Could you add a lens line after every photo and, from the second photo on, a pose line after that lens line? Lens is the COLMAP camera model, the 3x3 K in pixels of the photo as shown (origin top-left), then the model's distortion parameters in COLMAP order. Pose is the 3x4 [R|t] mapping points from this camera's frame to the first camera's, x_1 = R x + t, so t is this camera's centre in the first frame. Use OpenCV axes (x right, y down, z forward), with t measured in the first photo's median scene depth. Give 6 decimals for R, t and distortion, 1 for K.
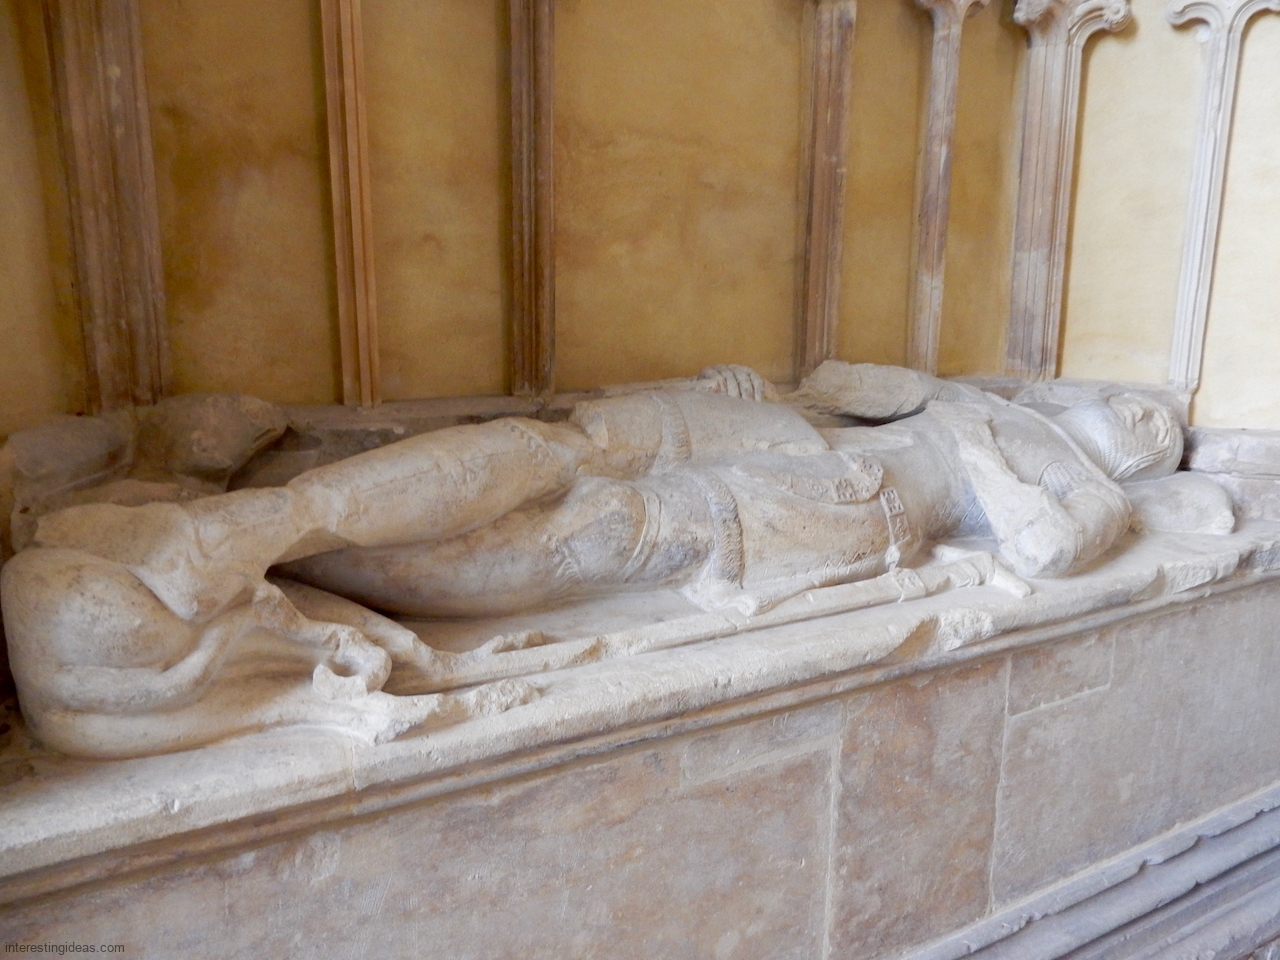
lens RADIAL K [[954.8, 0, 641.1], [0, 954.8, 477.9], [0, 0, 1]] dist [-0.004303, 0.009736]
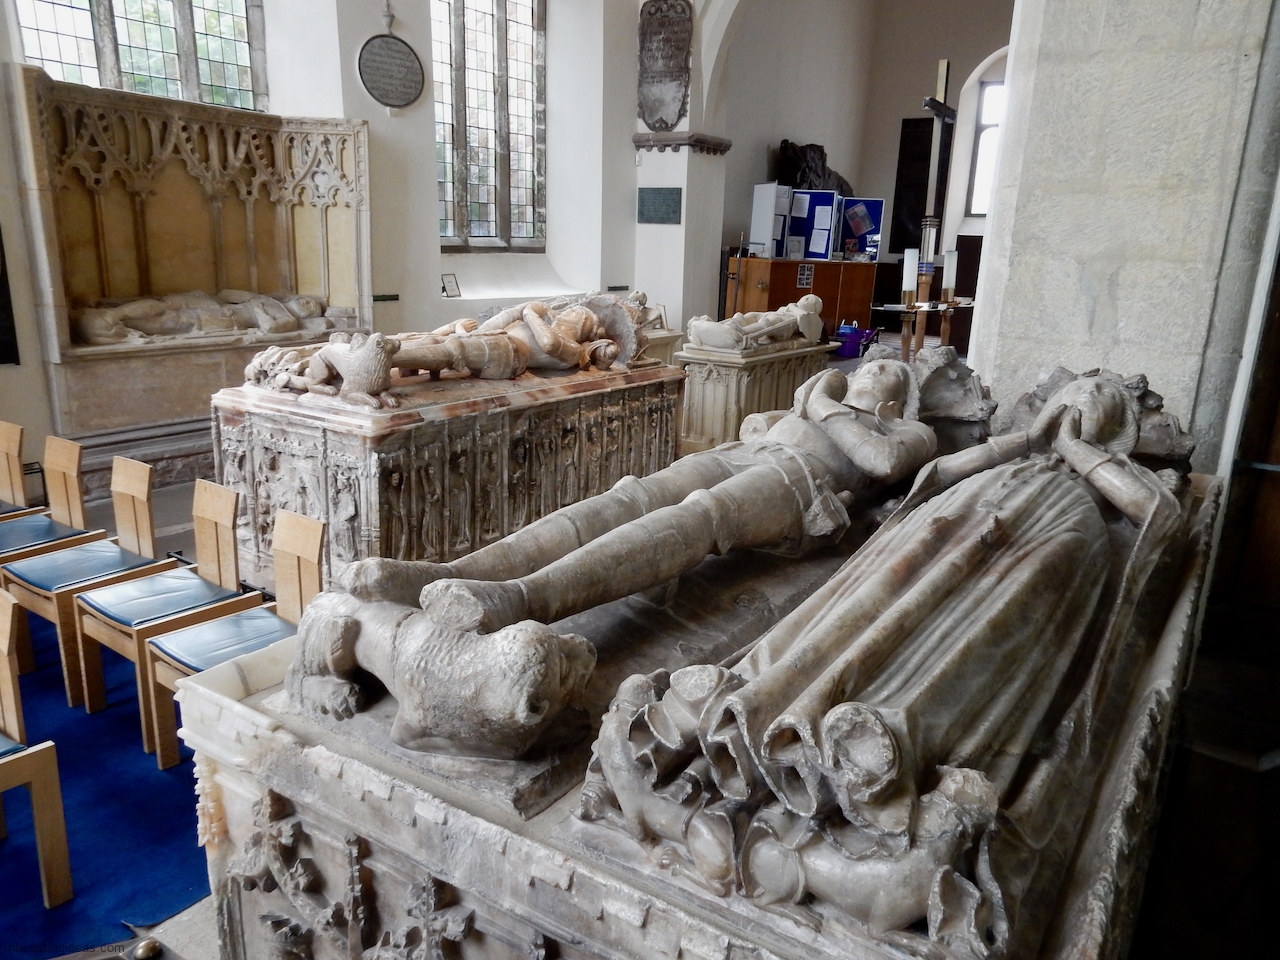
lens RADIAL K [[954.8, 0, 635.9], [0, 954.8, 488.4], [0, 0, 1]] dist [-0.004303, 0.009736]
pose [[0.885621, -0.089211, 0.455759, -0.230736], [0.054936, 0.994610, 0.087935, 0.591753], [-0.461147, -0.052840, 0.885749, -4.434162]]
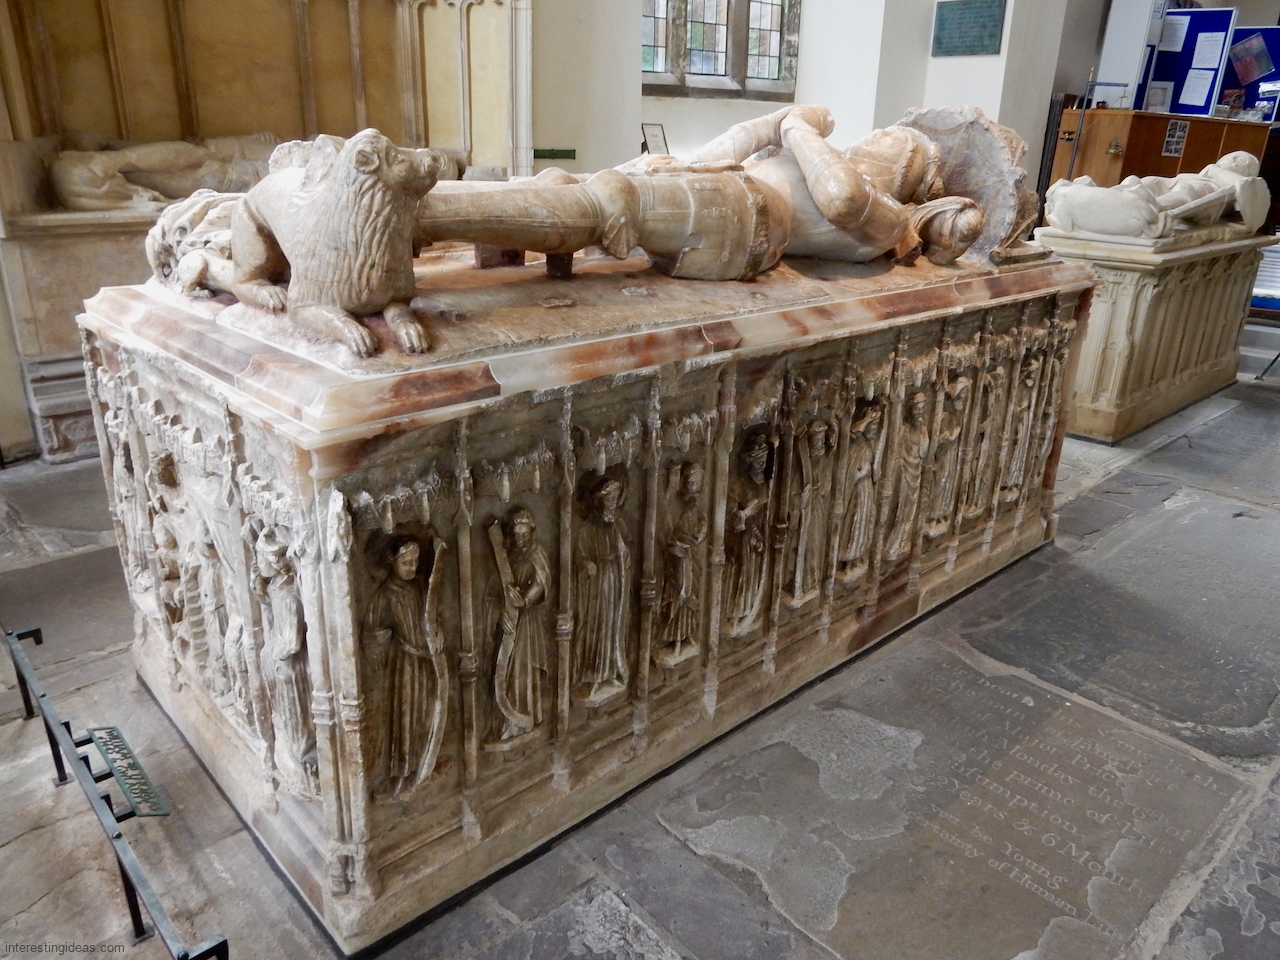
lens RADIAL K [[954.8, 0, 640.9], [0, 954.8, 486.7], [0, 0, 1]] dist [-0.004303, 0.009736]
pose [[0.966146, -0.068715, 0.248676, 0.451060], [0.025512, 0.984600, 0.172950, 0.530719], [-0.256731, -0.160751, 0.953021, -2.510560]]
